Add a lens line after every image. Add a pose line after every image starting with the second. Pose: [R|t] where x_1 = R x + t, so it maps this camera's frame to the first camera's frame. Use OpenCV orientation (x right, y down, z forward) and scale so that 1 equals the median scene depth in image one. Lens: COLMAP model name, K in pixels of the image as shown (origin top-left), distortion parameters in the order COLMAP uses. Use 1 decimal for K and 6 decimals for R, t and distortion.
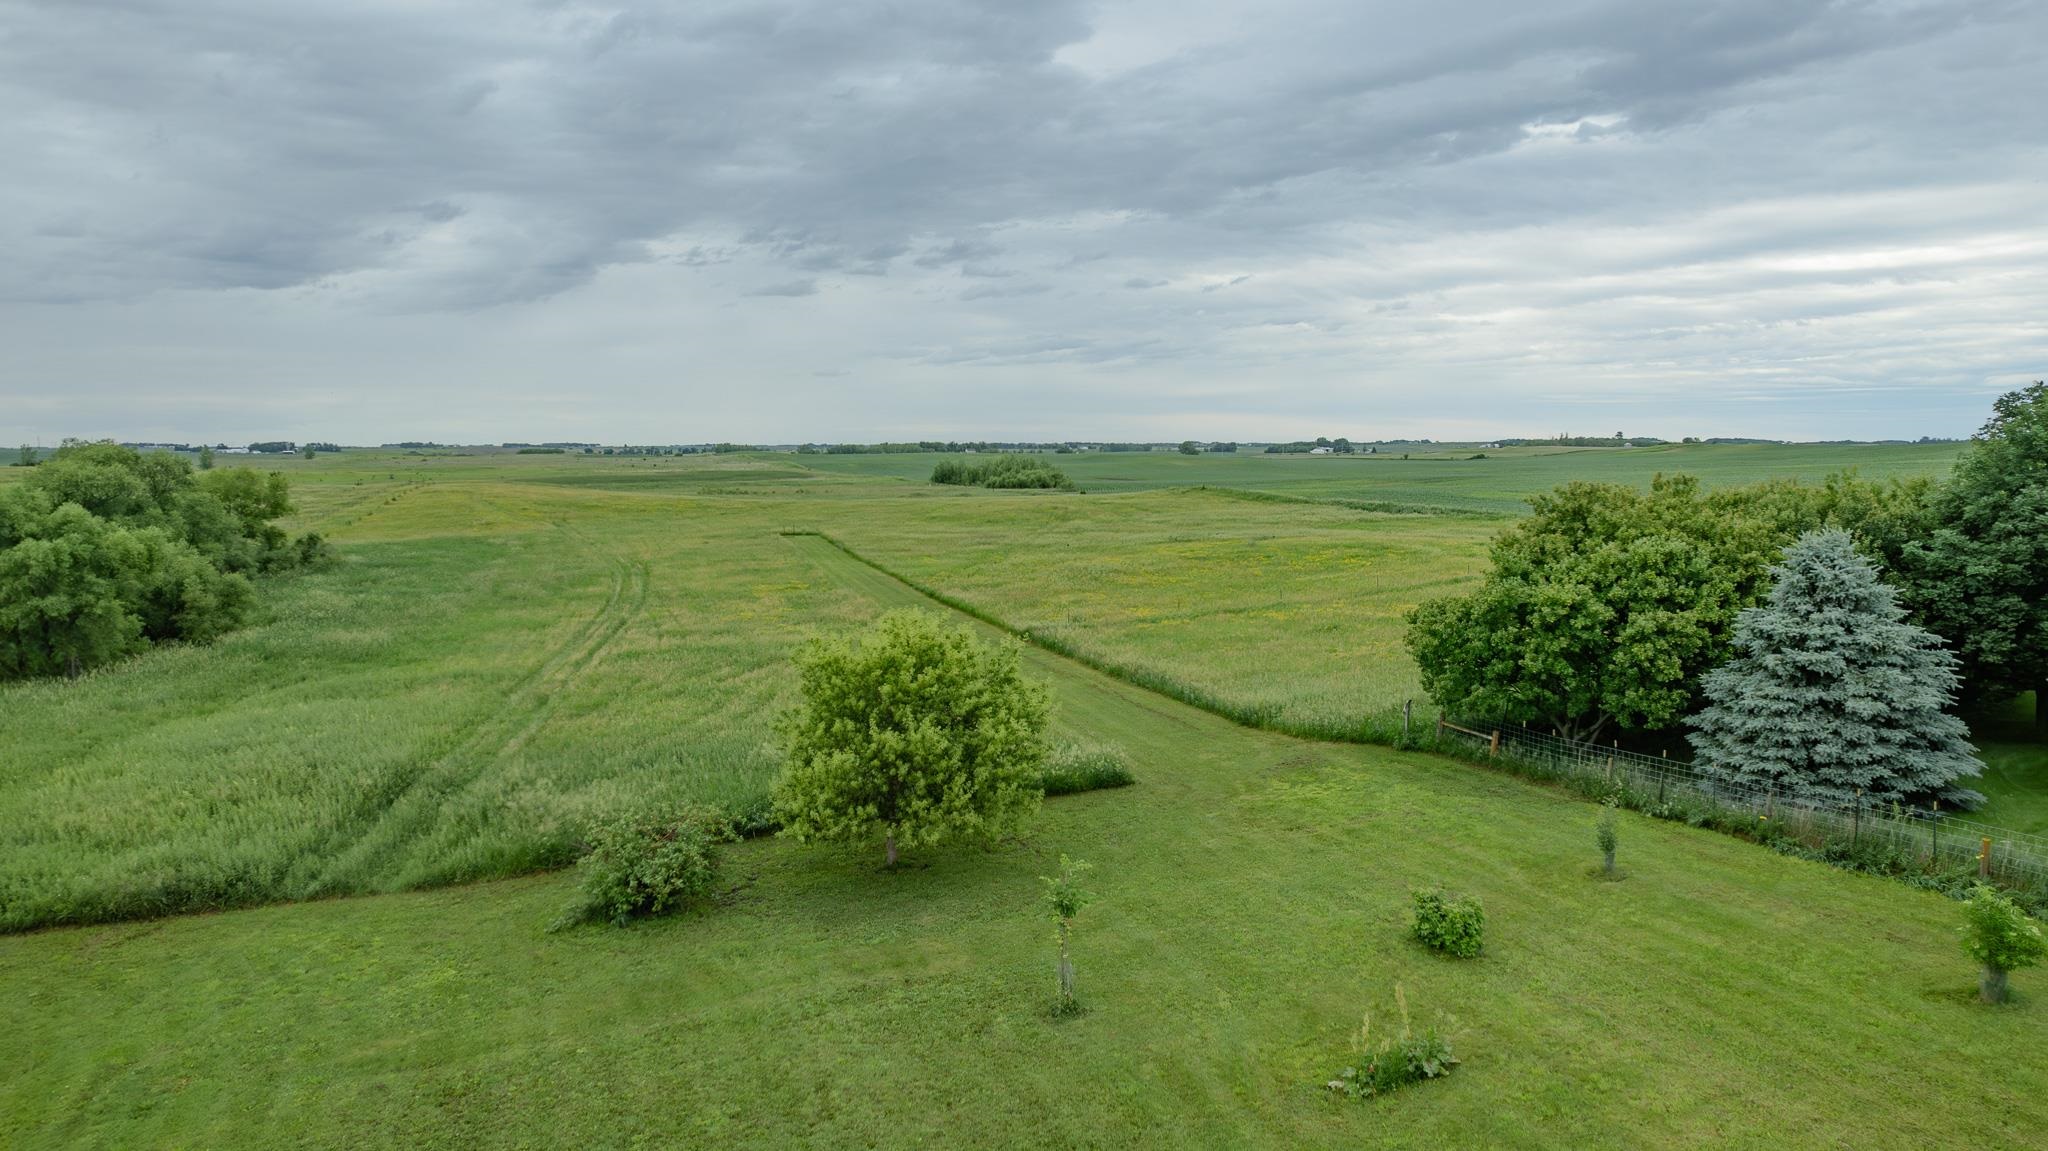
lens RADIAL K [[1320.8, 0, 1032.2], [0, 1320.8, 590.1], [0, 0, 1]] dist [-0.066161, 0.062740]
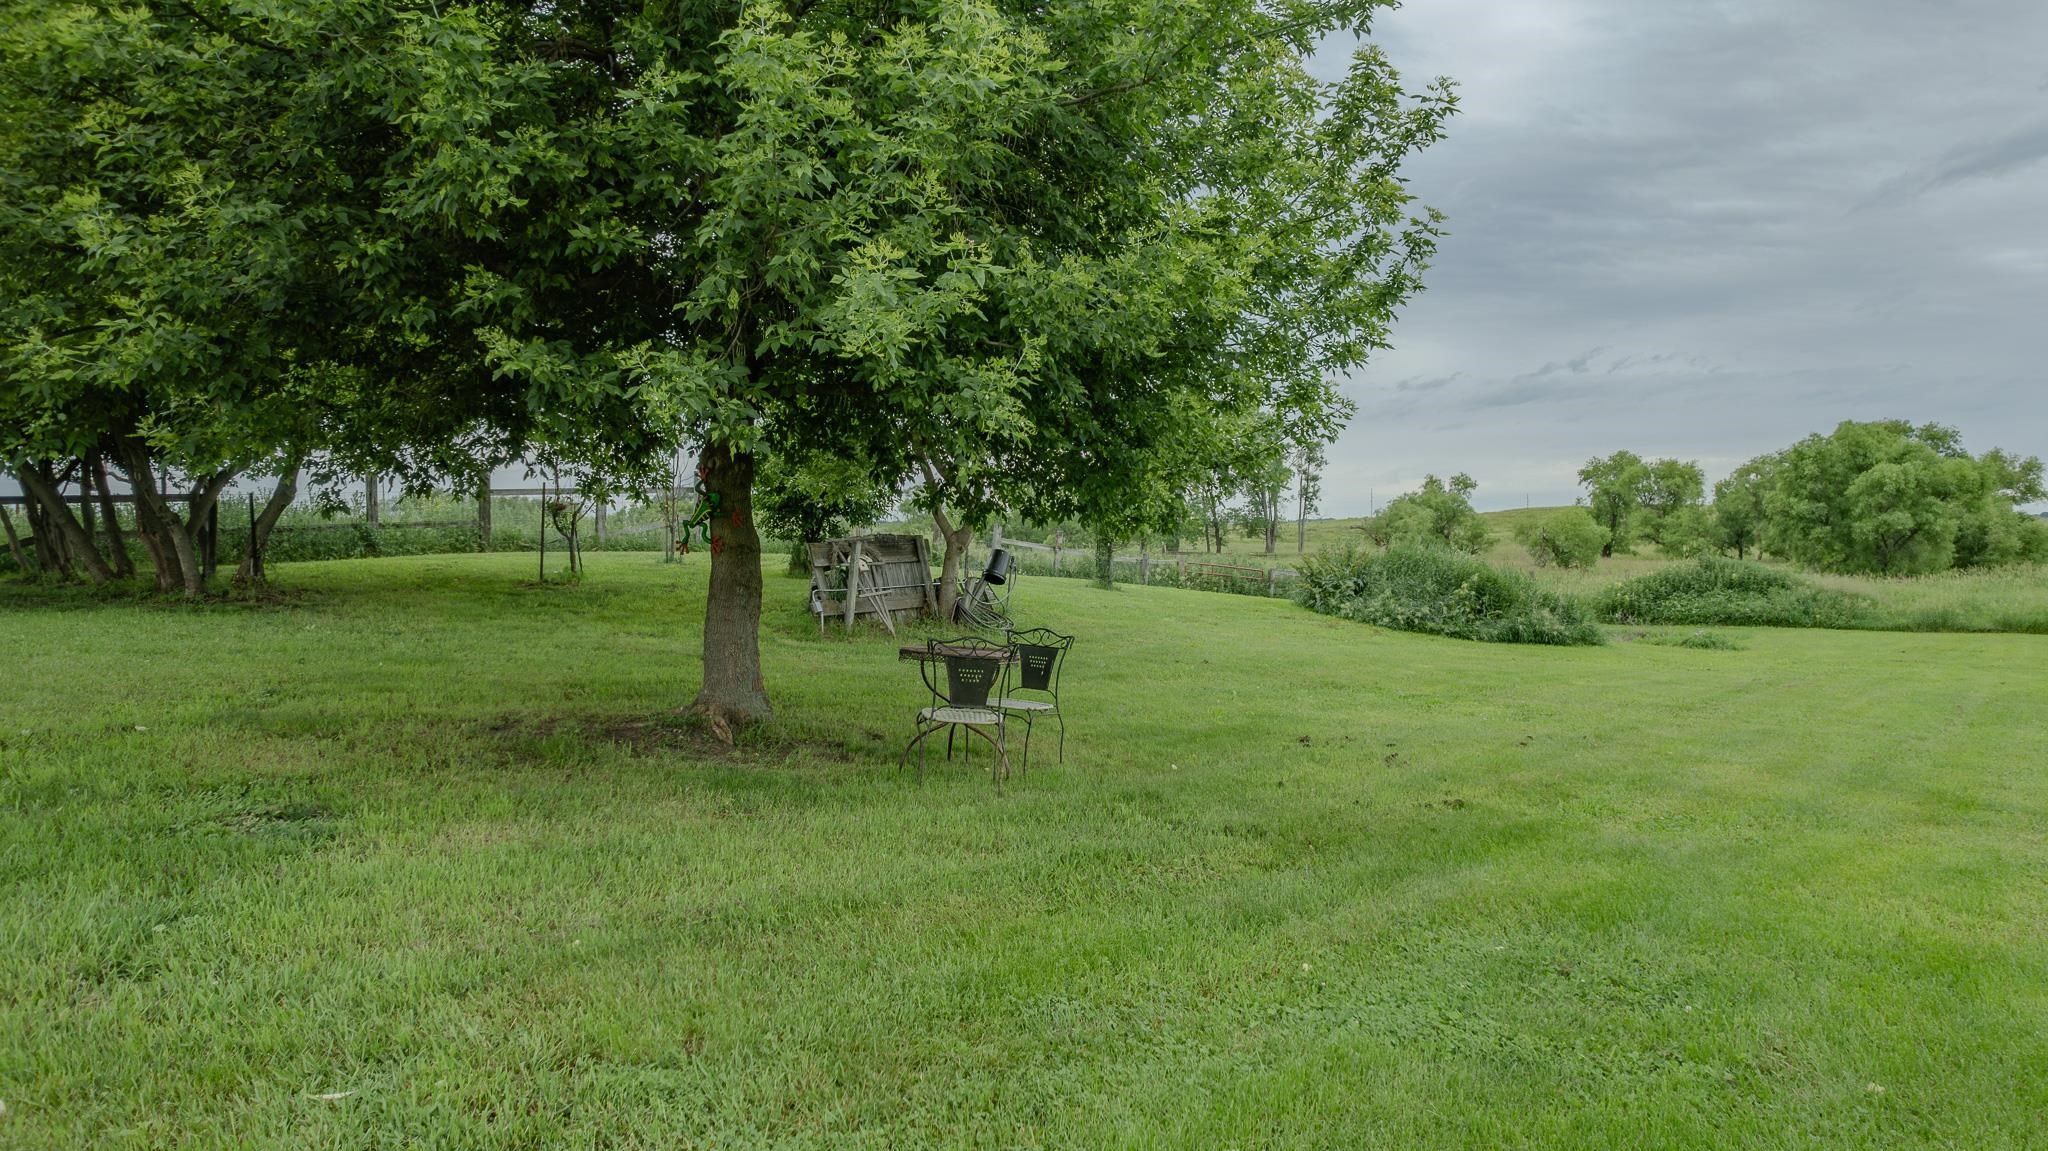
lens RADIAL K [[1320.8, 0, 1030.9], [0, 1320.8, 576.5], [0, 0, 1]] dist [-0.066161, 0.062740]
pose [[0.446785, 0.034409, -0.893980, -0.080065], [-0.093009, 0.995632, -0.008161, 0.136189], [0.889794, 0.086794, 0.448033, -0.166801]]
